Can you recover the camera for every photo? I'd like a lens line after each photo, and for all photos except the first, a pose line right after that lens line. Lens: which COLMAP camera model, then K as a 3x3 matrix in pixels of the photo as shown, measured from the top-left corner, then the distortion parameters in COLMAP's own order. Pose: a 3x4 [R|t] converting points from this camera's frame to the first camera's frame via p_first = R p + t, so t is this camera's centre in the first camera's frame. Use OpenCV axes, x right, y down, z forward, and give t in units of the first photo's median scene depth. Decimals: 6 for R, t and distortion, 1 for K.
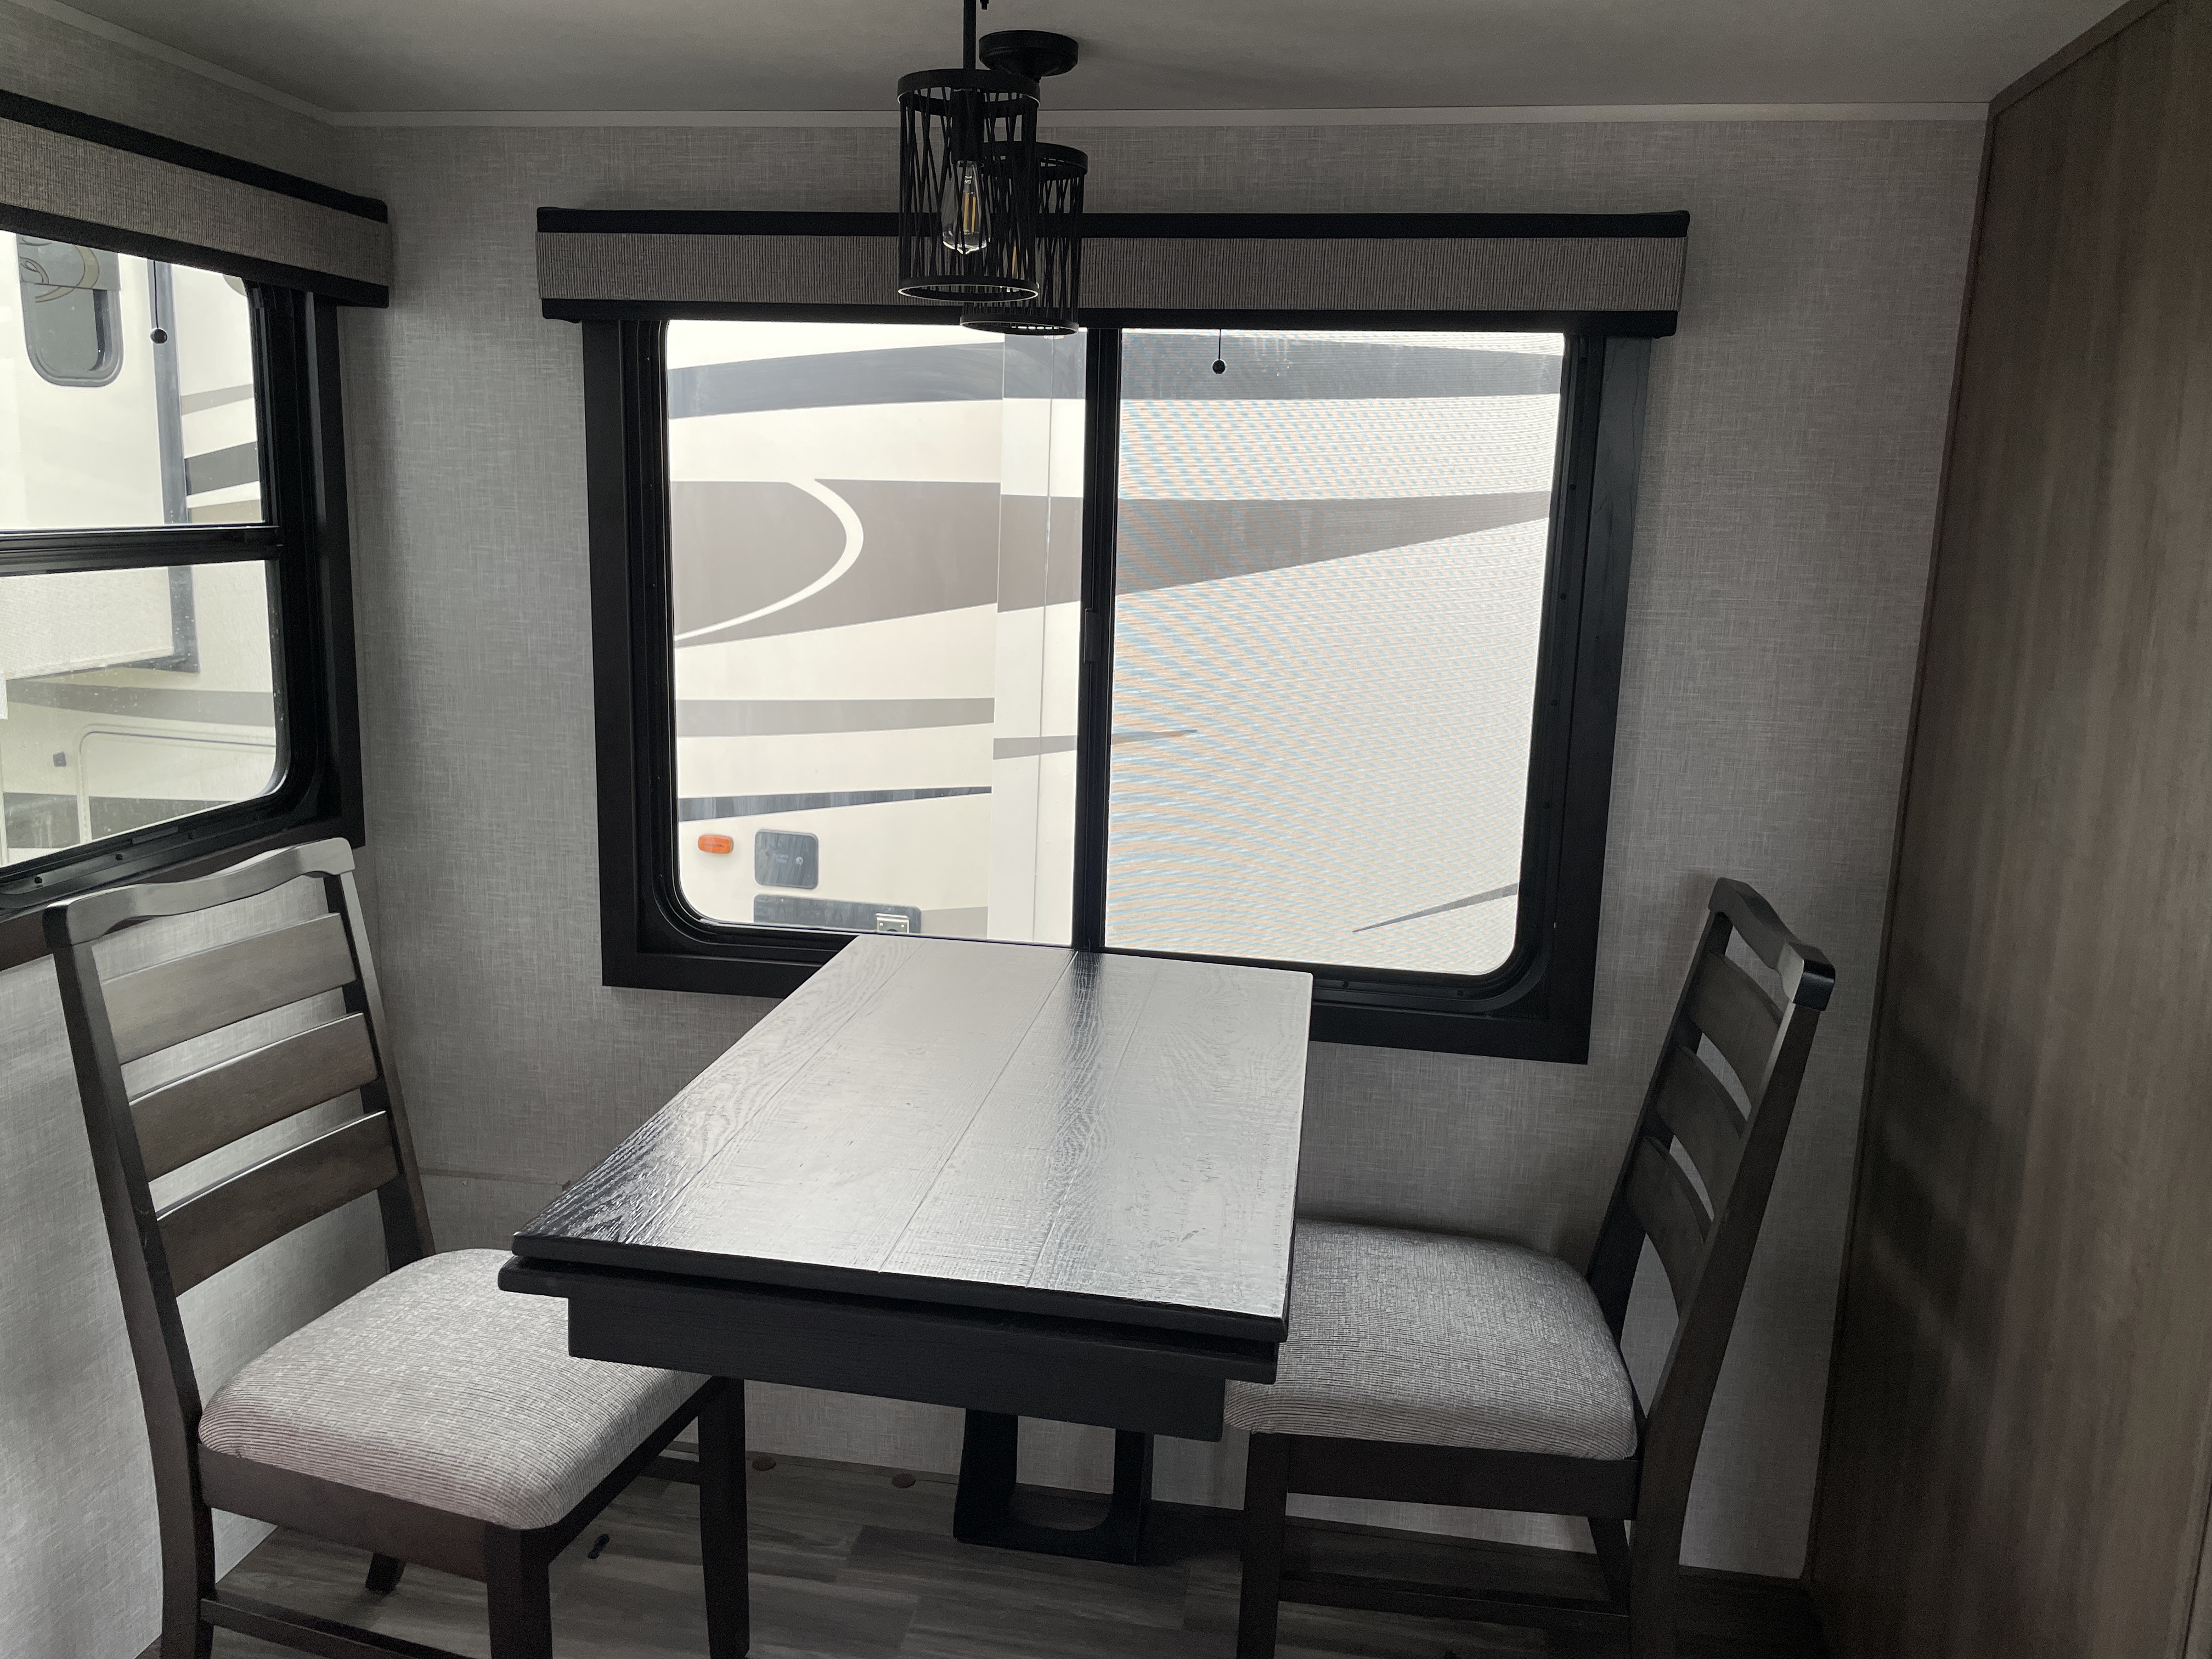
lens RADIAL K [[1684.7, 0, 1078.1], [0, 1684.7, 817.2], [0, 0, 1]] dist [0.087314, -0.126225]
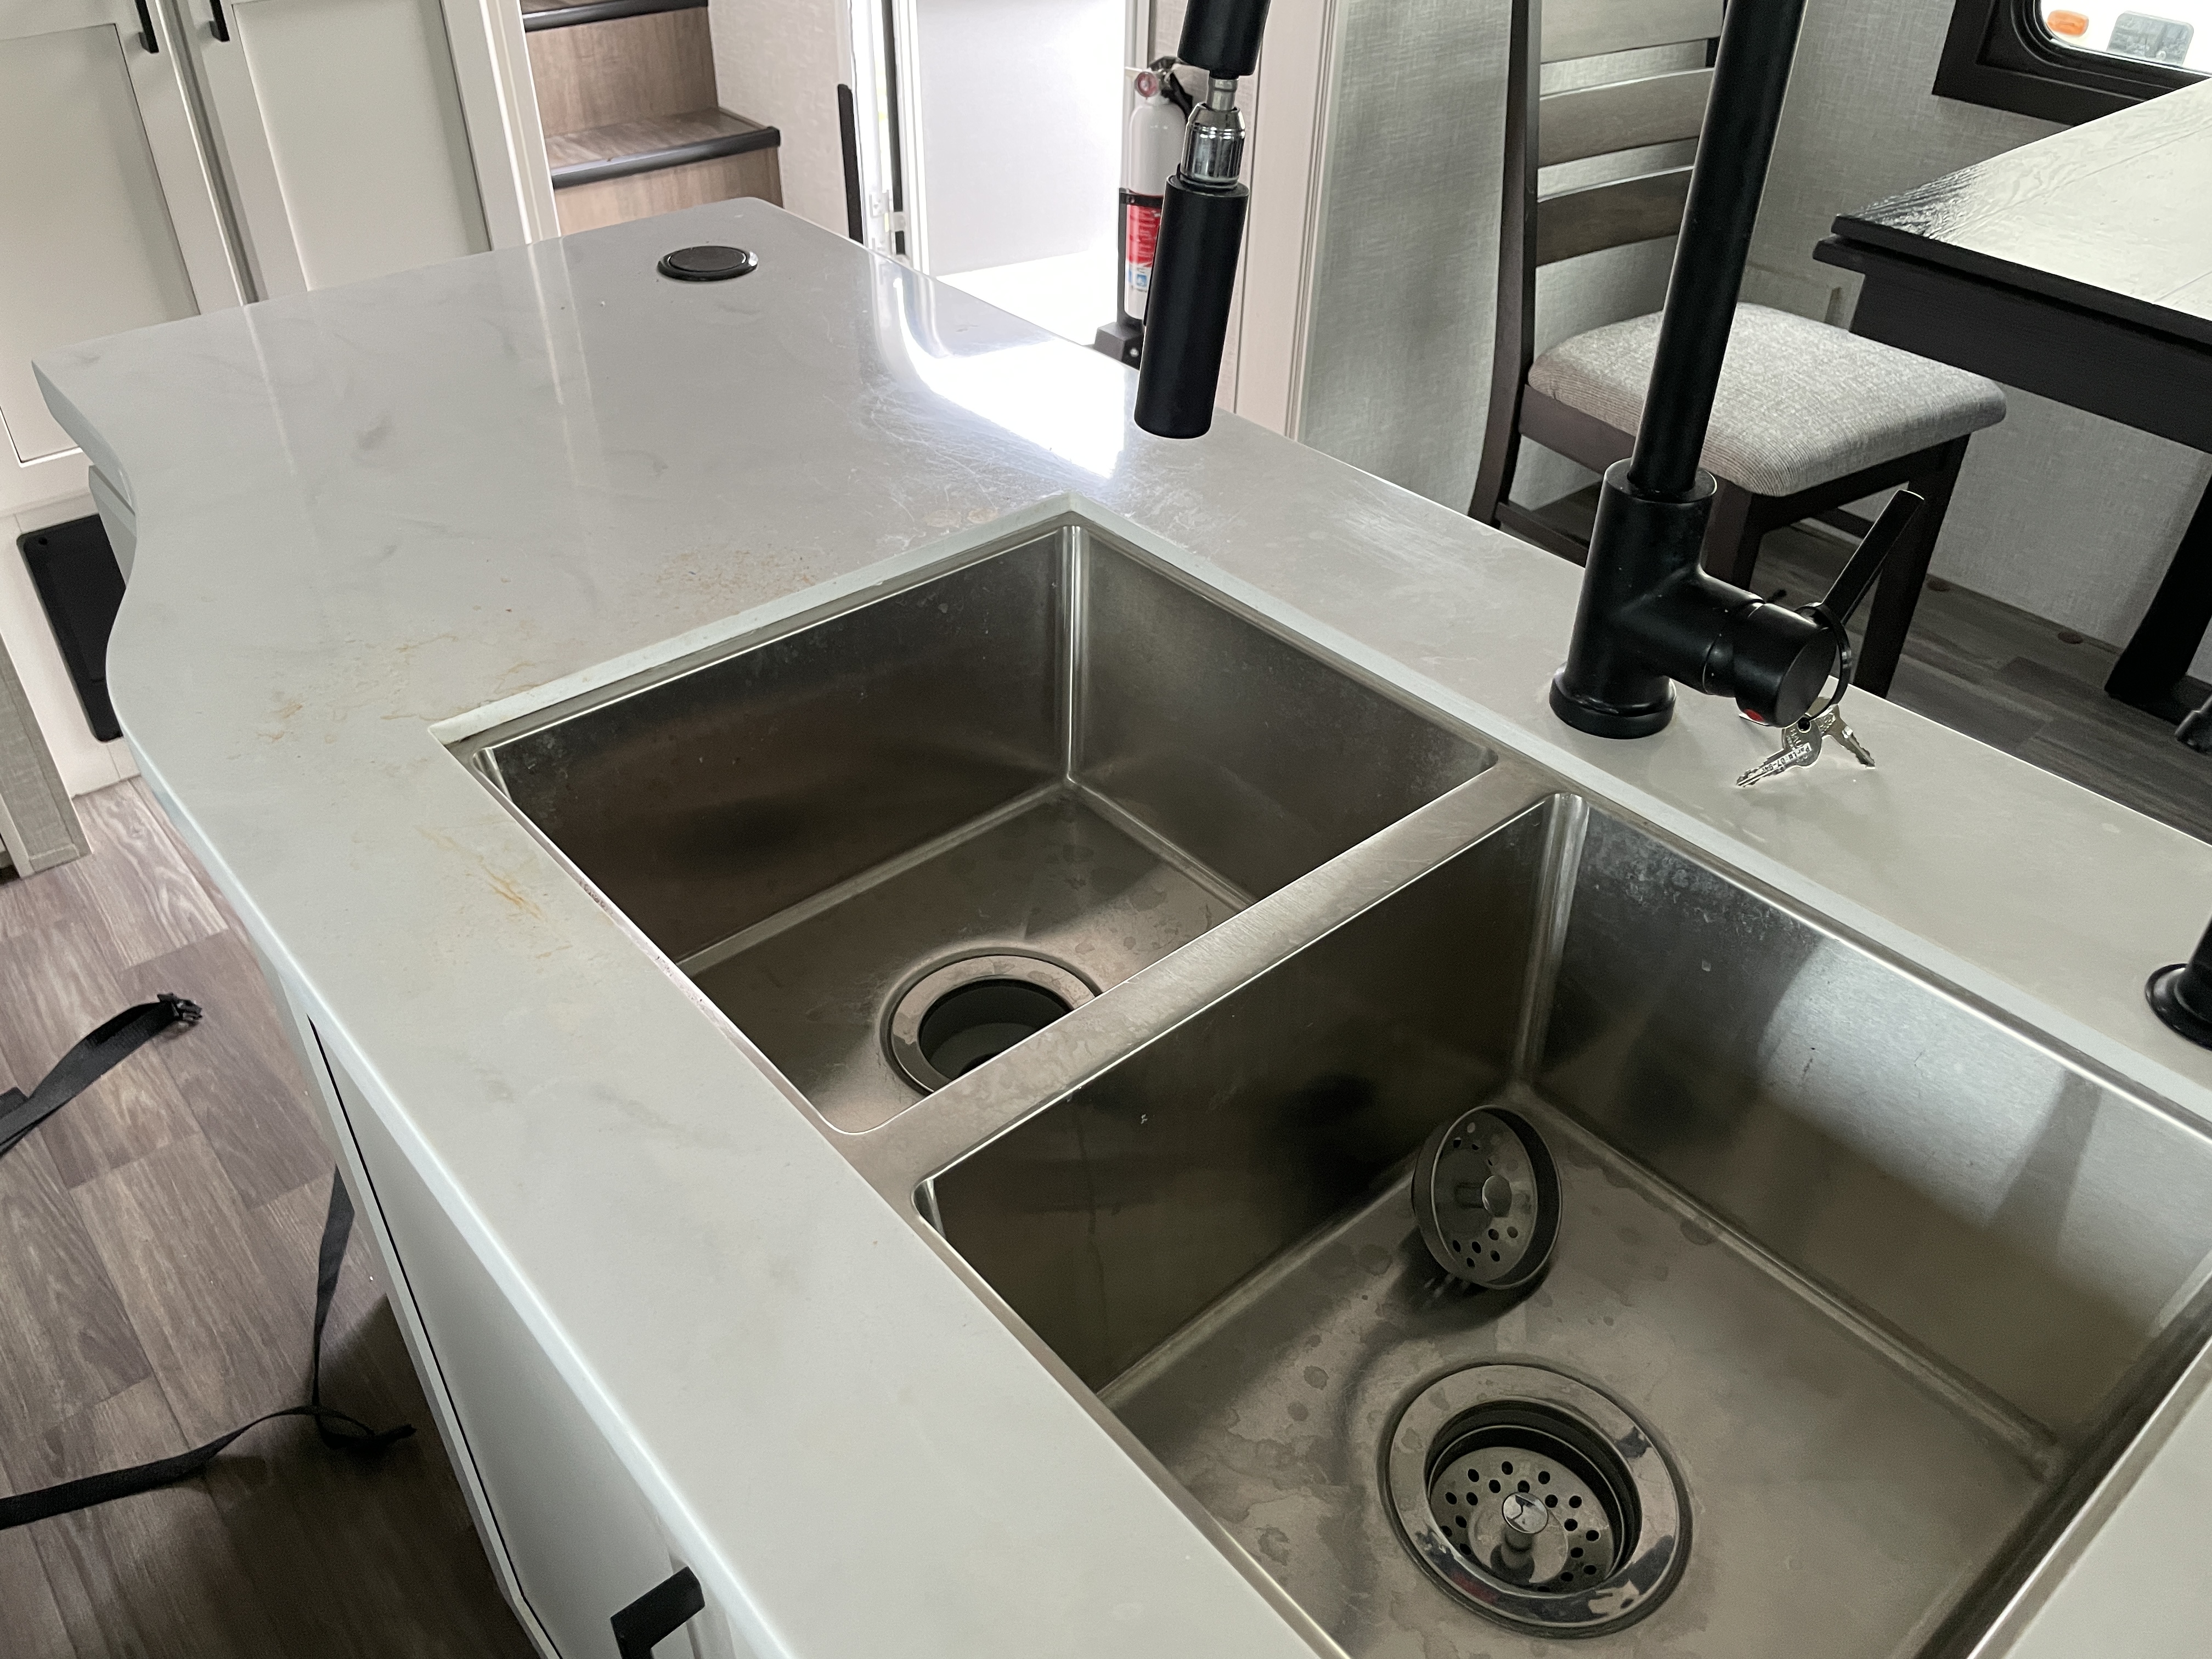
lens RADIAL K [[1684.7, 0, 1078.1], [0, 1684.7, 817.2], [0, 0, 1]] dist [0.087314, -0.126225]
pose [[0.763992, 0.362912, -0.533489, 0.048741], [-0.104245, 0.885390, 0.453010, 0.100562], [0.636748, -0.290482, 0.714263, -0.267620]]
